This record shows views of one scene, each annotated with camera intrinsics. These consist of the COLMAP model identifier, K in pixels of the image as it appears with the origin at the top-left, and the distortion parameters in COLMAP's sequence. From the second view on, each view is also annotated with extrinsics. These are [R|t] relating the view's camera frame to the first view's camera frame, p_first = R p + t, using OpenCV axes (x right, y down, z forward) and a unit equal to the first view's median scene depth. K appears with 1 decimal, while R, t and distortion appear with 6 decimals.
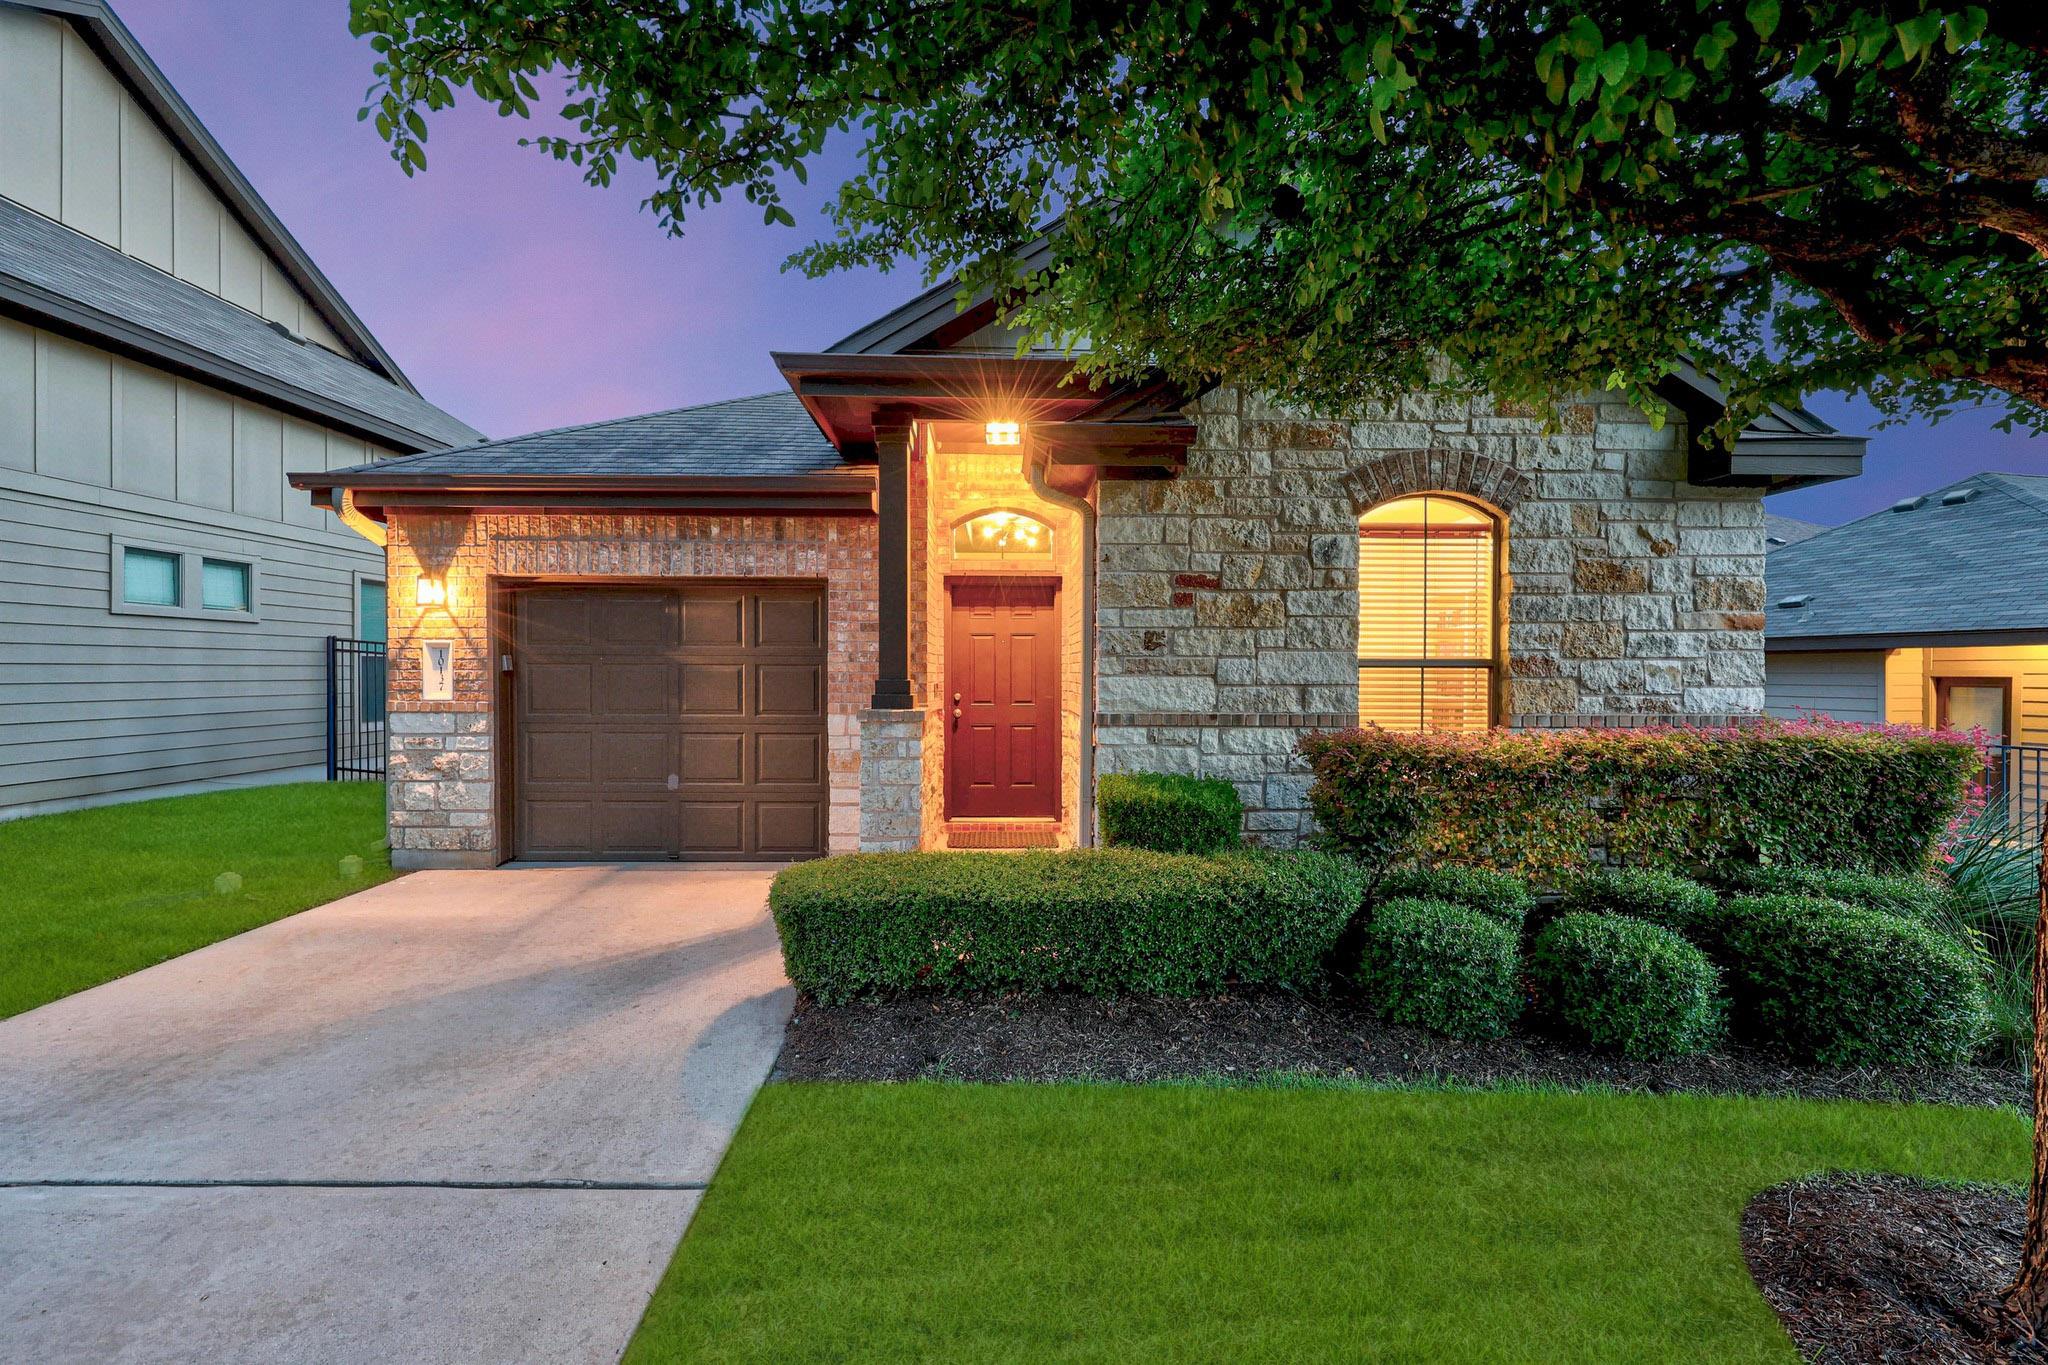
lens RADIAL K [[790.6, 0, 1024.7], [0, 790.6, 679.4], [0, 0, 1]] dist [-0.000125, 0.000379]
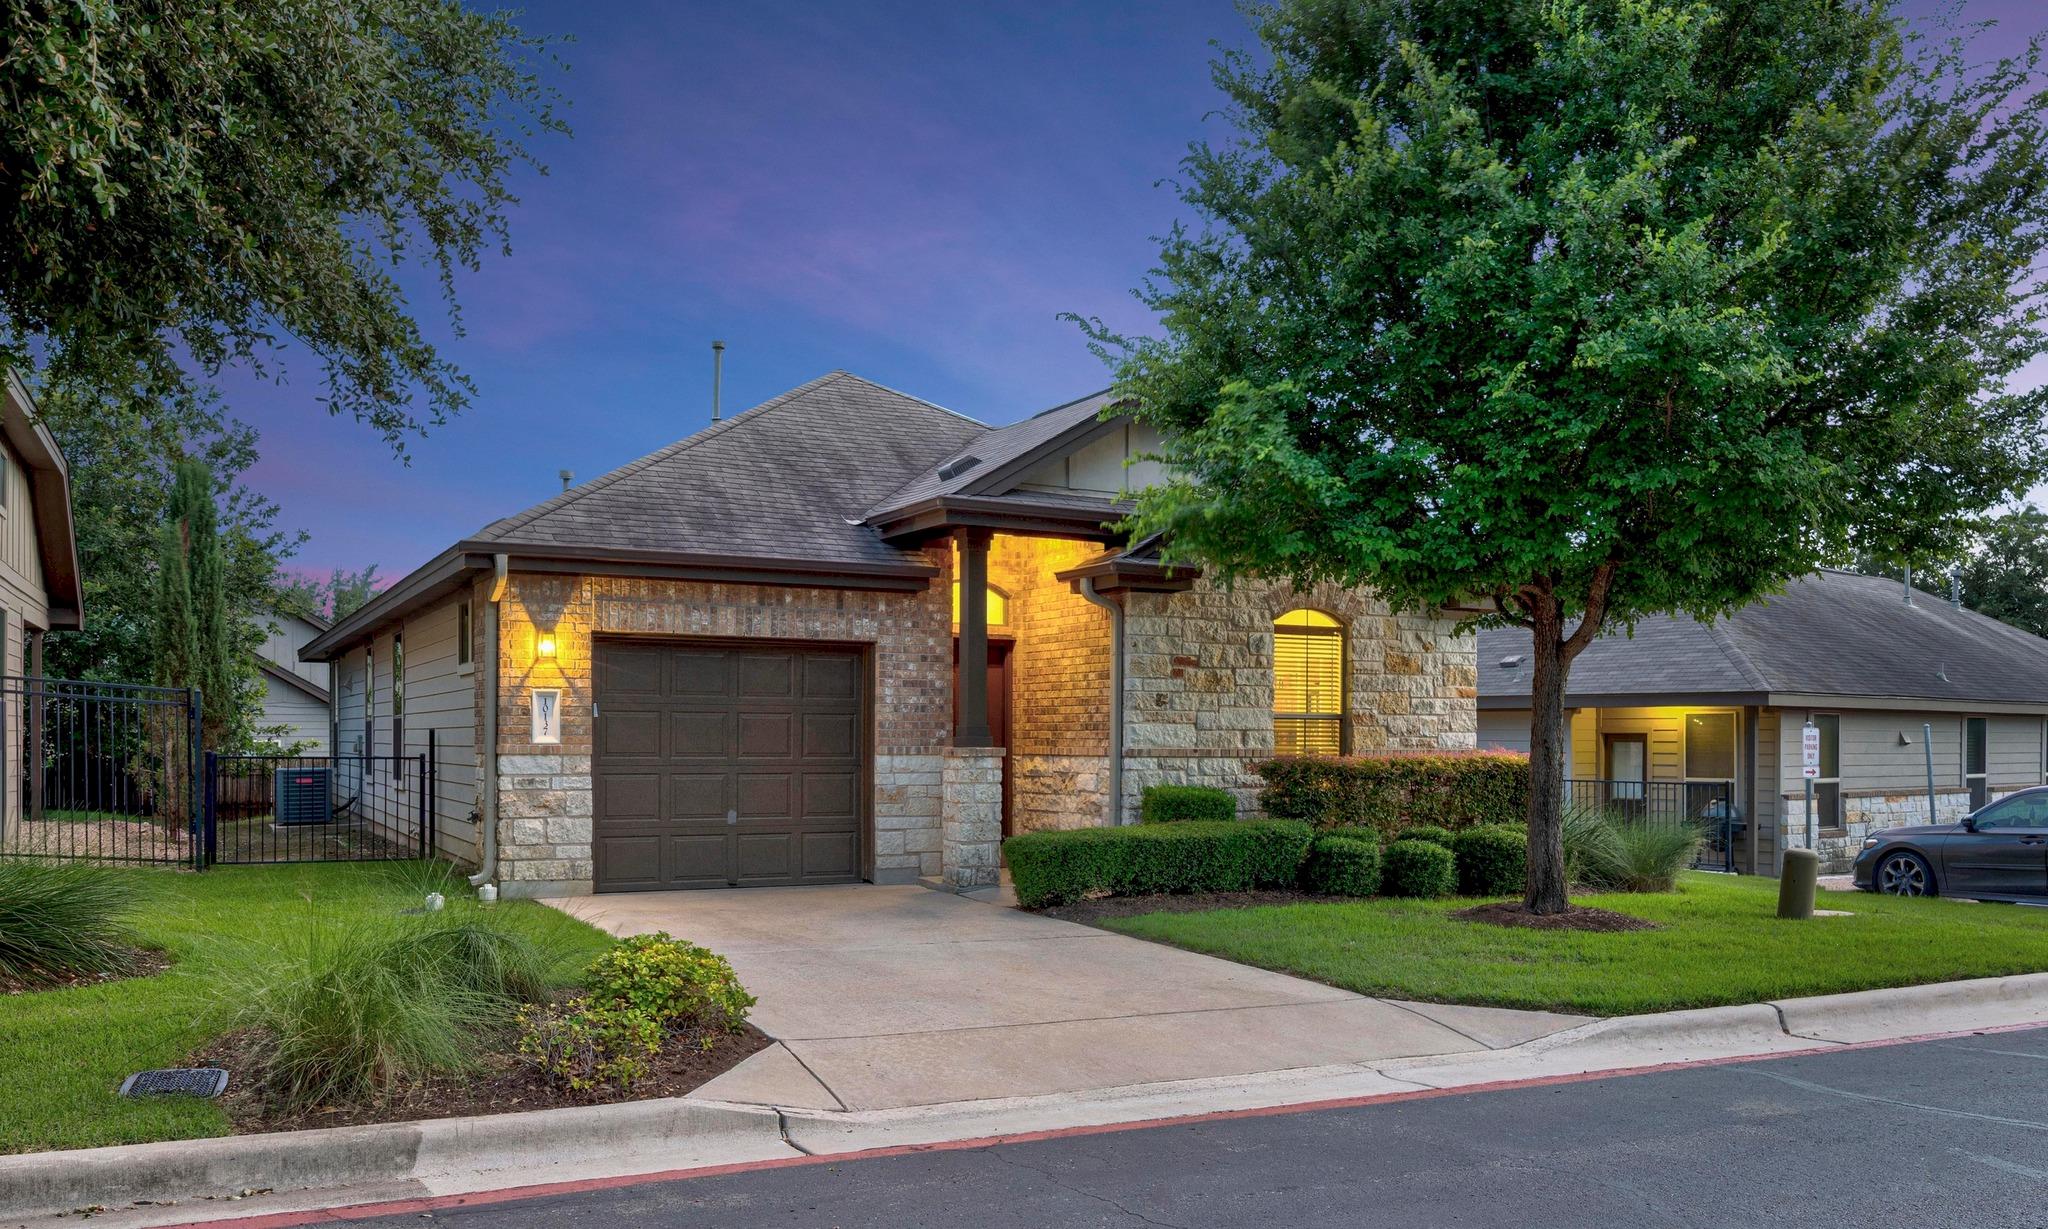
lens RADIAL K [[1625.0, 0, 1015.0], [0, 1625.0, 743.5], [0, 0, 1]] dist [-0.006506, -0.000368]
pose [[0.898051, 0.000473, 0.439892, -1.425541], [0.001311, 0.999992, -0.003753, 0.044105], [-0.439890, 0.003947, 0.898043, -1.626154]]
